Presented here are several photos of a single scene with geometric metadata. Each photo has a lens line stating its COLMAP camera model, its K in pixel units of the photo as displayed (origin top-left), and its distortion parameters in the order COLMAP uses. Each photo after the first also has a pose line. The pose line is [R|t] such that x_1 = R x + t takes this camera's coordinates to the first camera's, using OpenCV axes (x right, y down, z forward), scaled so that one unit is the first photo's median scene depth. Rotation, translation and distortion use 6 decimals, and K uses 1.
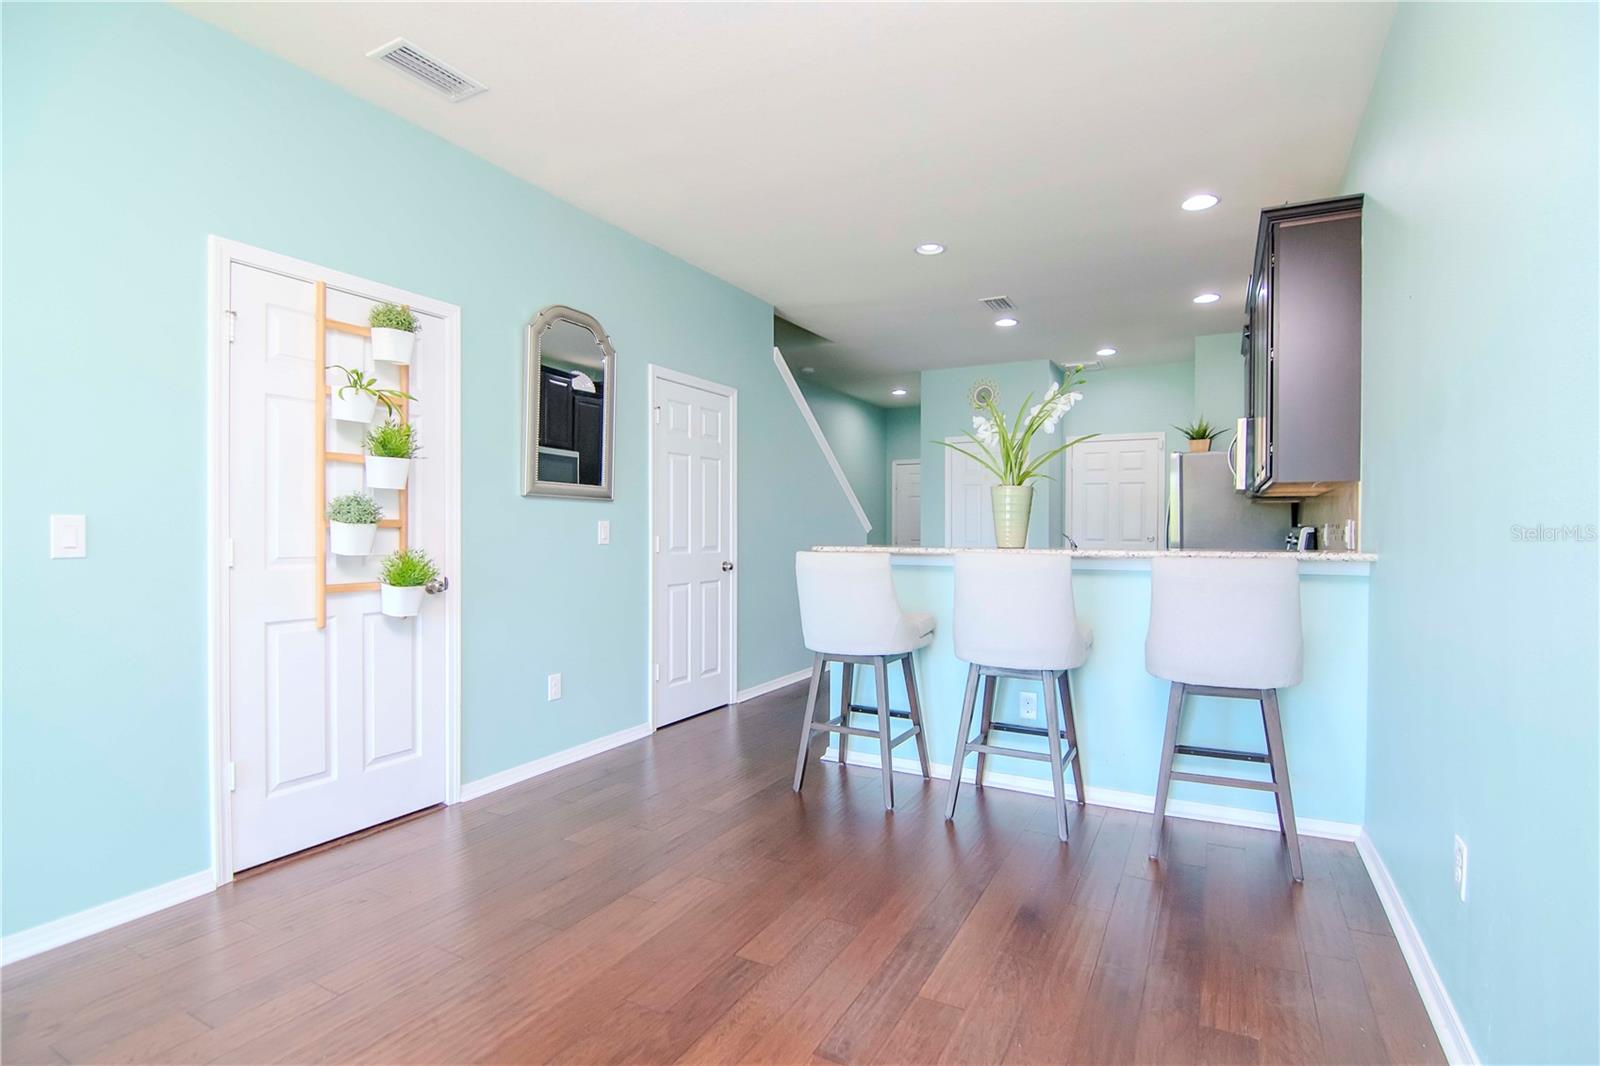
lens RADIAL K [[780.5, 0, 803.4], [0, 780.5, 544.8], [0, 0, 1]] dist [0.002931, -0.013530]
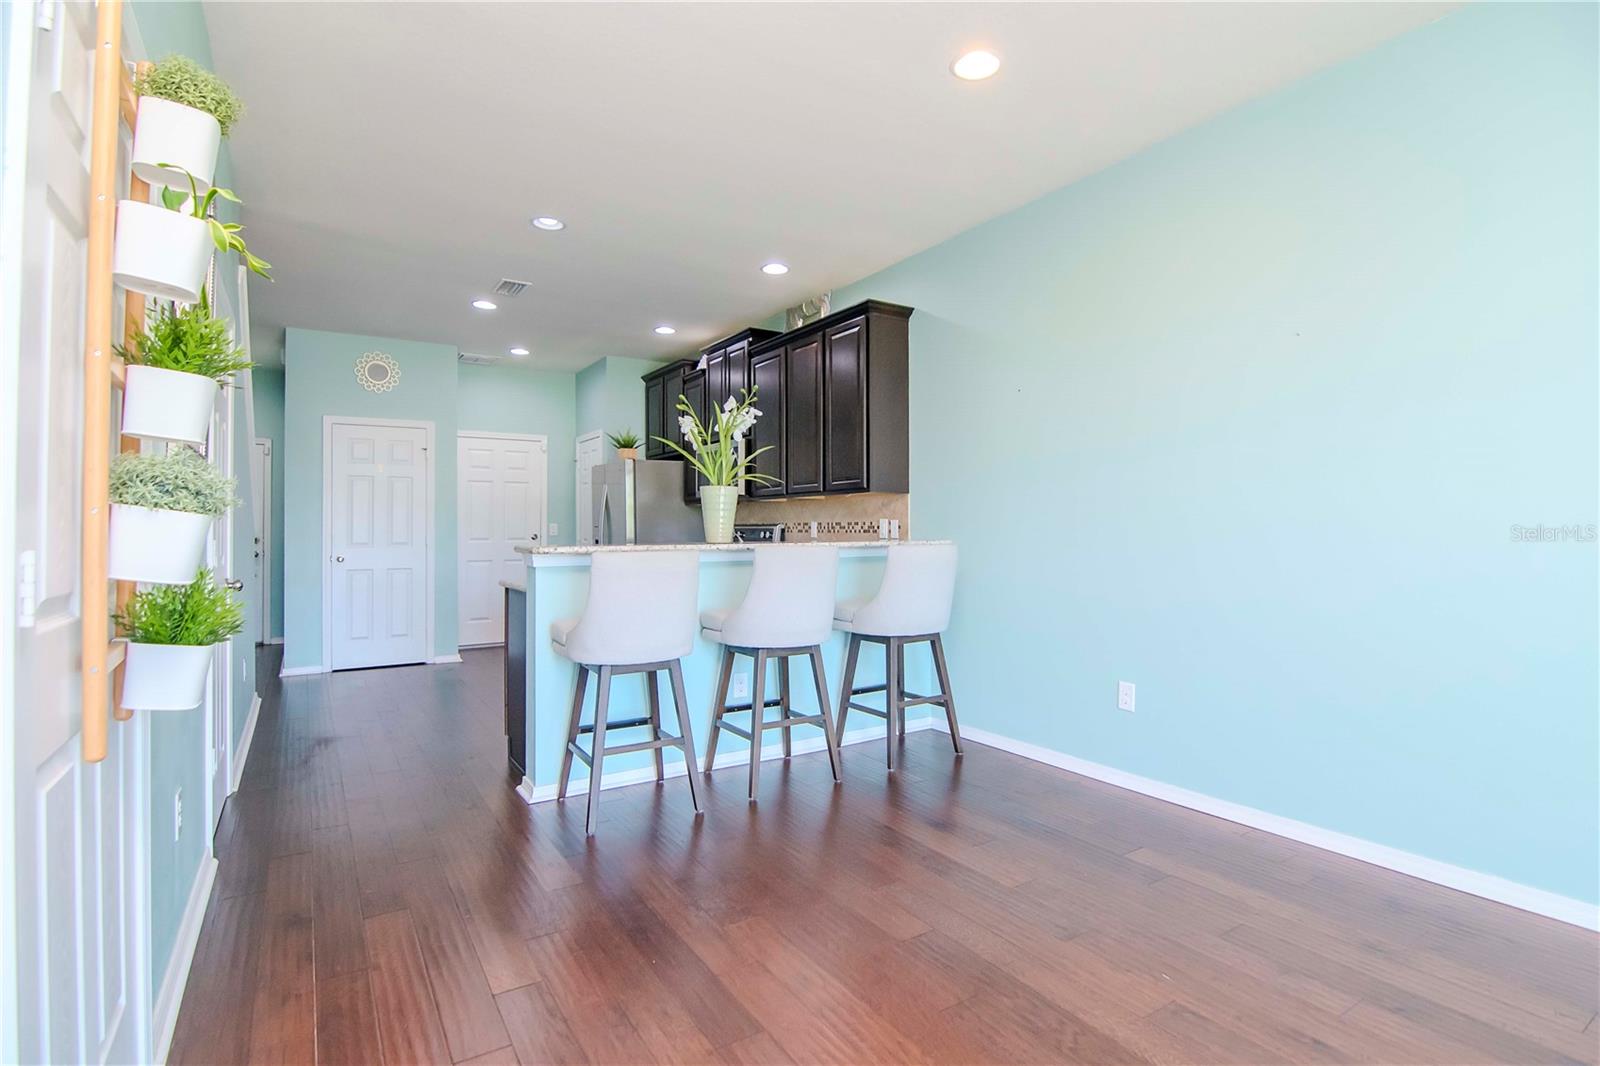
lens RADIAL K [[798.1, 0, 823.4], [0, 798.1, 536.0], [0, 0, 1]] dist [0.004807, -0.010951]
pose [[0.476439, -0.012097, 0.879124, -0.597836], [0.020227, 0.999792, 0.002796, -0.006131], [-0.878975, 0.016450, 0.476585, 0.329631]]
